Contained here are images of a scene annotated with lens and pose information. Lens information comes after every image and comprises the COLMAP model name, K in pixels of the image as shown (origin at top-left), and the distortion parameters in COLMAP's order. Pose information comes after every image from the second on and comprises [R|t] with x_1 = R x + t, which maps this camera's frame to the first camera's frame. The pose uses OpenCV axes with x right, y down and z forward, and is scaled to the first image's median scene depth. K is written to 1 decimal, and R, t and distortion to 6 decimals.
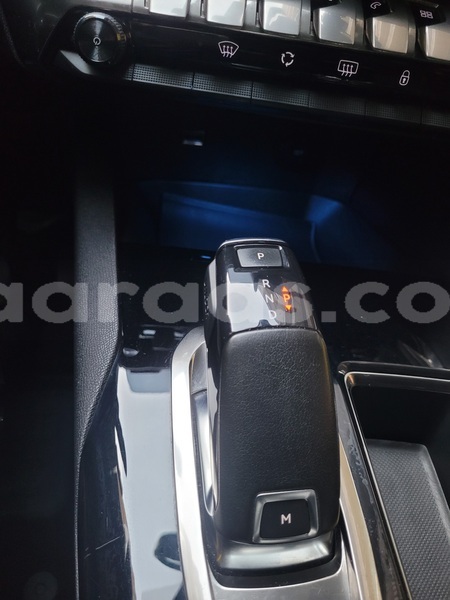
lens RADIAL K [[452.2, 0, 223.0], [0, 452.2, 301.0], [0, 0, 1]] dist [0.005073, -0.014668]
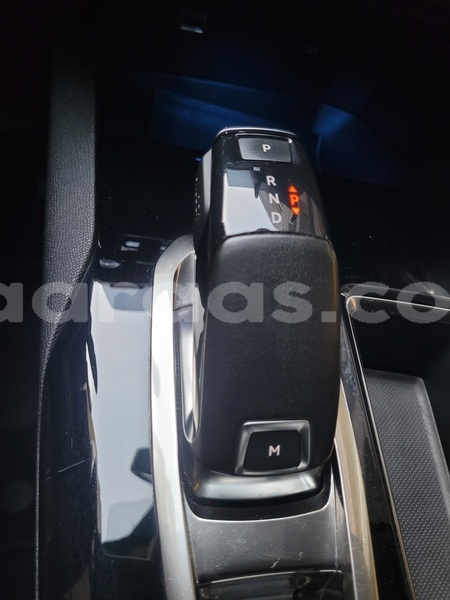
lens RADIAL K [[452.2, 0, 228.9], [0, 452.2, 289.7], [0, 0, 1]] dist [0.005073, -0.014668]
pose [[0.997369, 0.059369, 0.041595, -0.003840], [-0.064491, 0.988722, 0.135163, 0.047074], [-0.033102, -0.137490, 0.989950, 0.140897]]
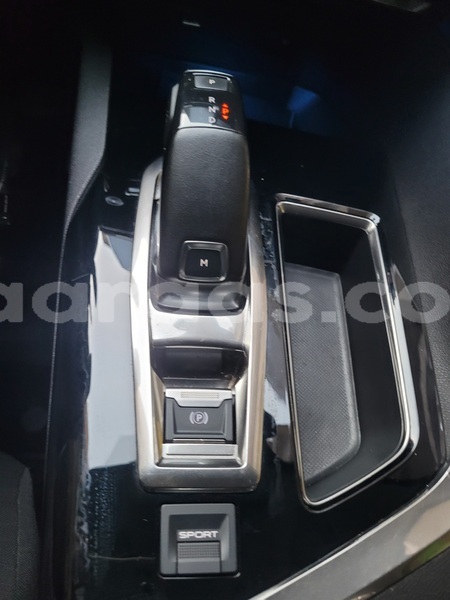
lens RADIAL K [[452.2, 0, 218.7], [0, 452.2, 290.5], [0, 0, 1]] dist [0.005073, -0.014668]
pose [[0.994056, 0.107564, -0.016800, 0.181169], [-0.104899, 0.987630, 0.116549, 0.327385], [0.029129, -0.114094, 0.993043, -0.355768]]
